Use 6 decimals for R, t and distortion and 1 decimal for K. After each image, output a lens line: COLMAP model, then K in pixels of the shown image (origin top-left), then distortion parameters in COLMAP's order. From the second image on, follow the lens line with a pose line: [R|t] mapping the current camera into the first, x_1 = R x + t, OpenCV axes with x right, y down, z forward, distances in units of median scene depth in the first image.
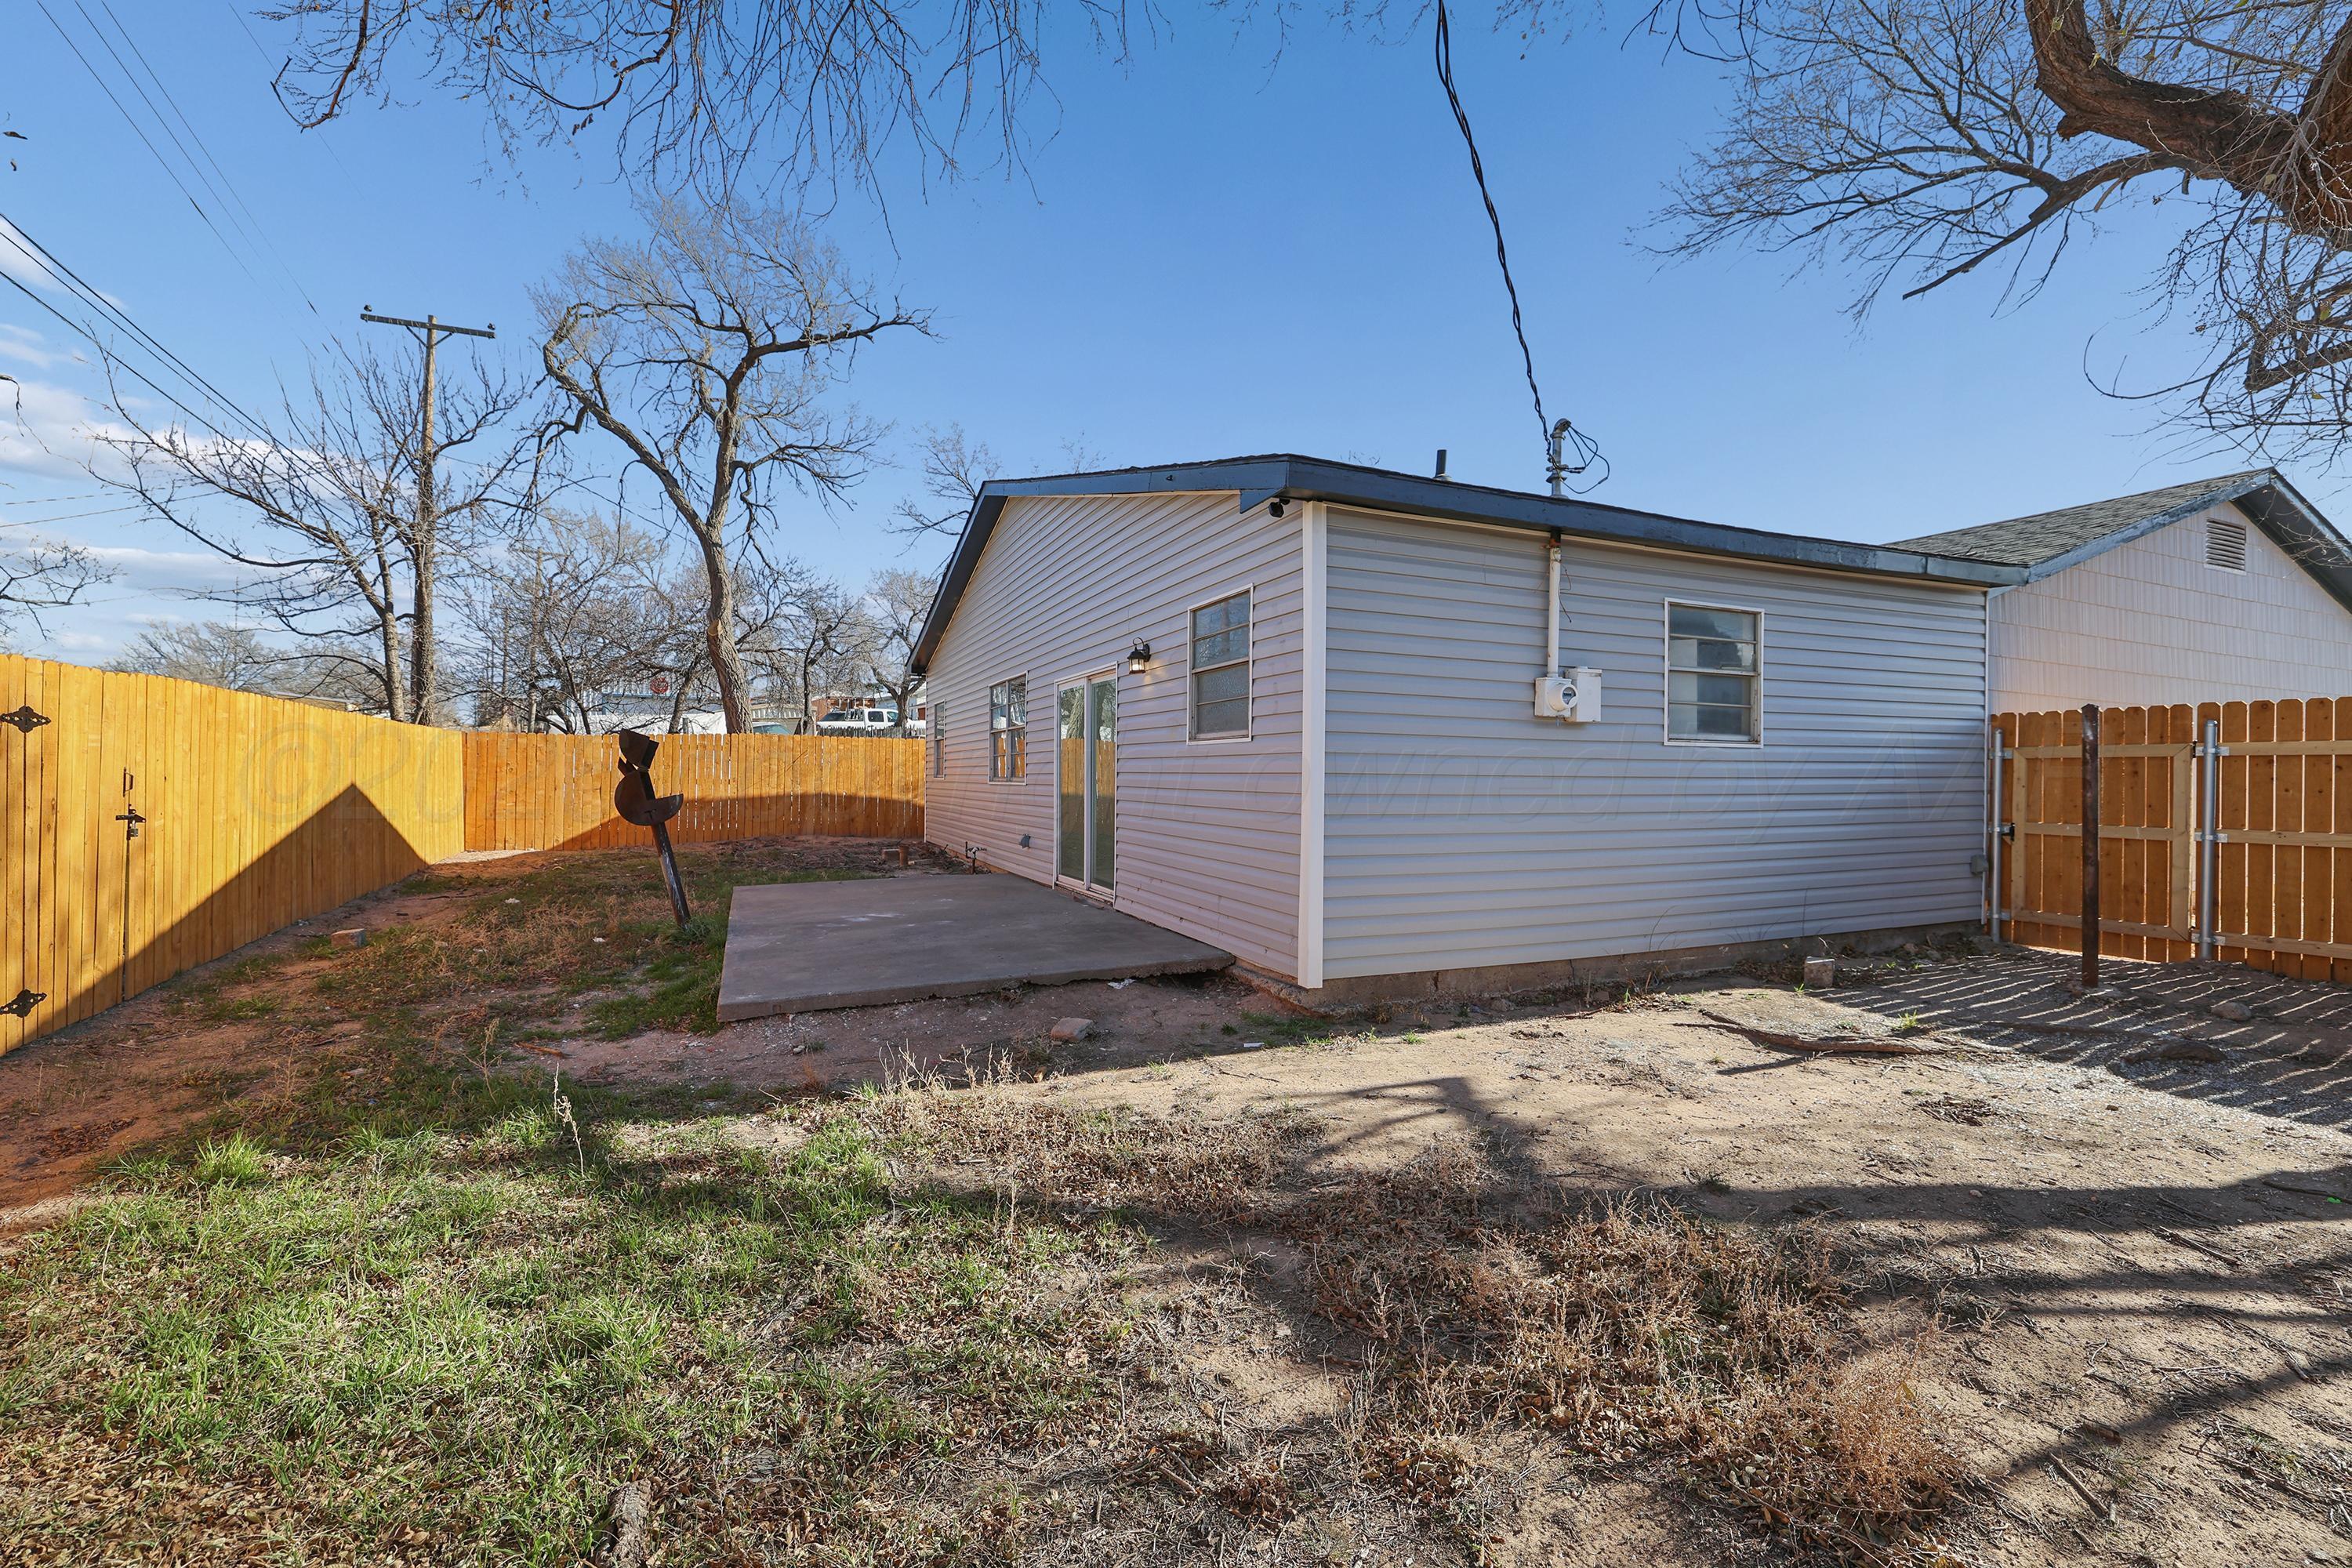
lens RADIAL K [[1032.5, 0, 1179.3], [0, 1032.5, 769.3], [0, 0, 1]] dist [-0.001108, -0.000064]
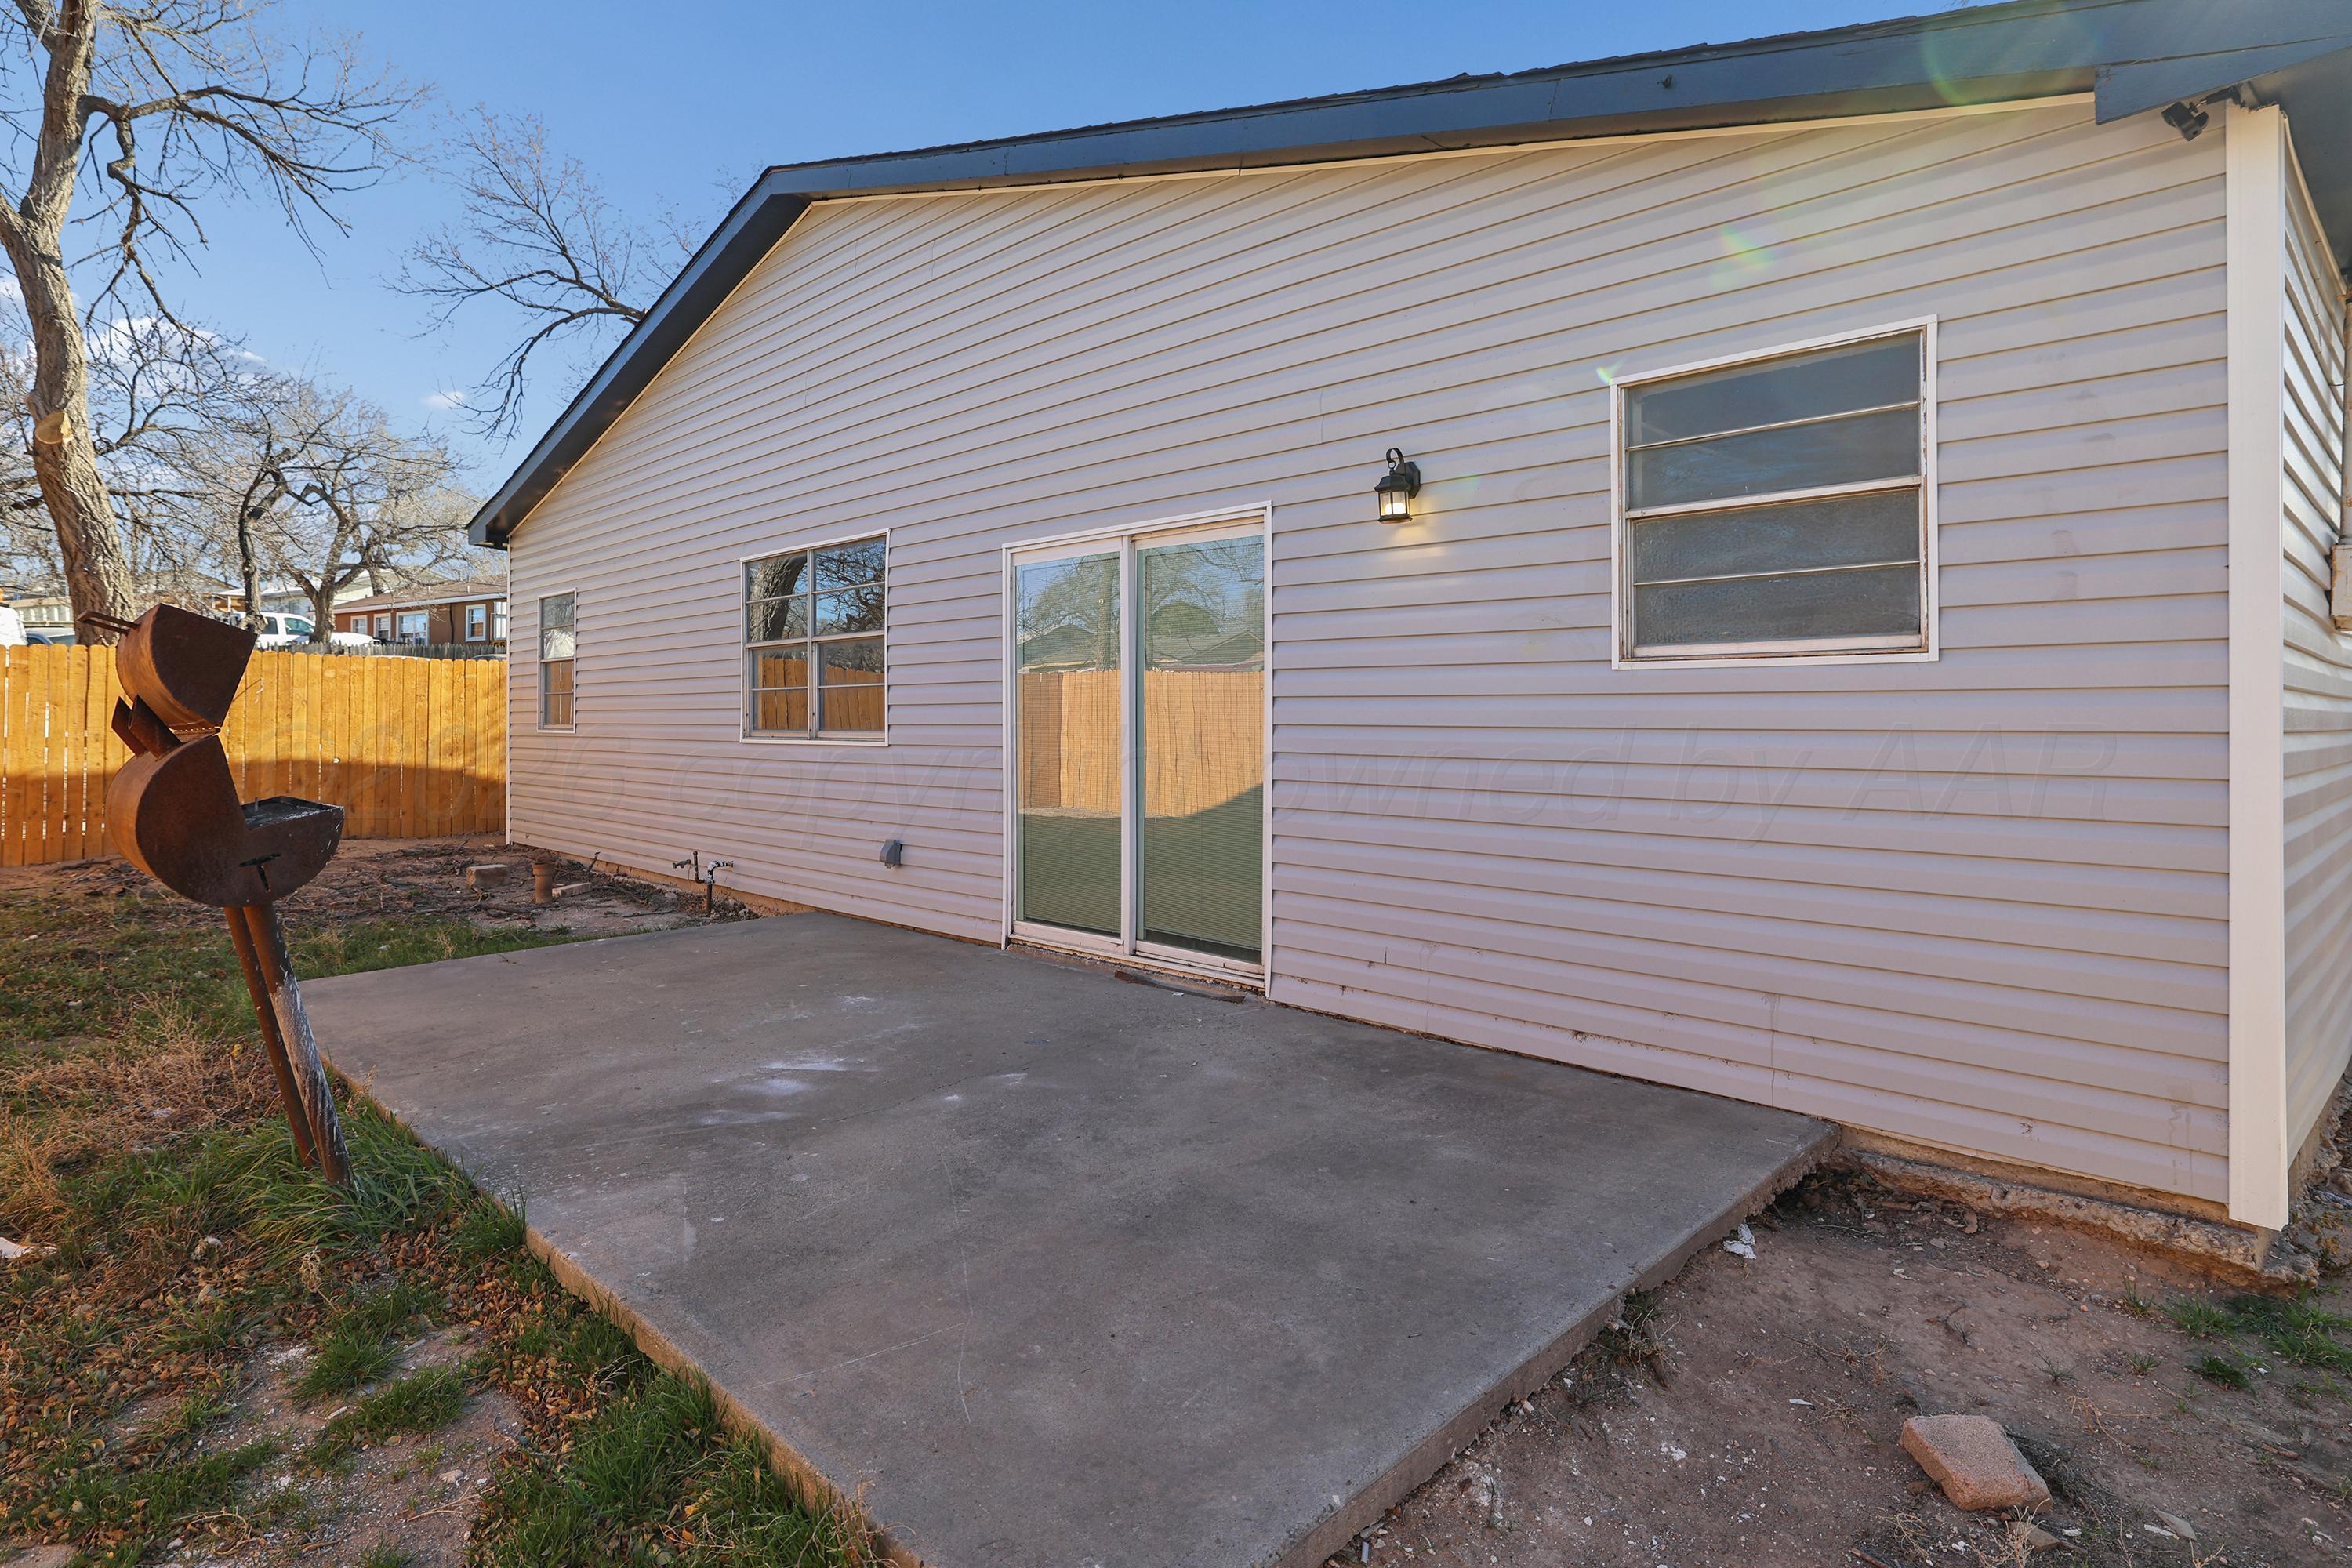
lens RADIAL K [[1292.9, 0, 1176.3], [0, 1292.9, 723.4], [0, 0, 1]] dist [-0.021286, 0.019553]
pose [[0.930862, -0.003123, 0.365358, -0.206398], [-0.000365, 0.999955, 0.009478, -0.002282], [-0.365371, -0.008956, 0.930819, 0.274319]]
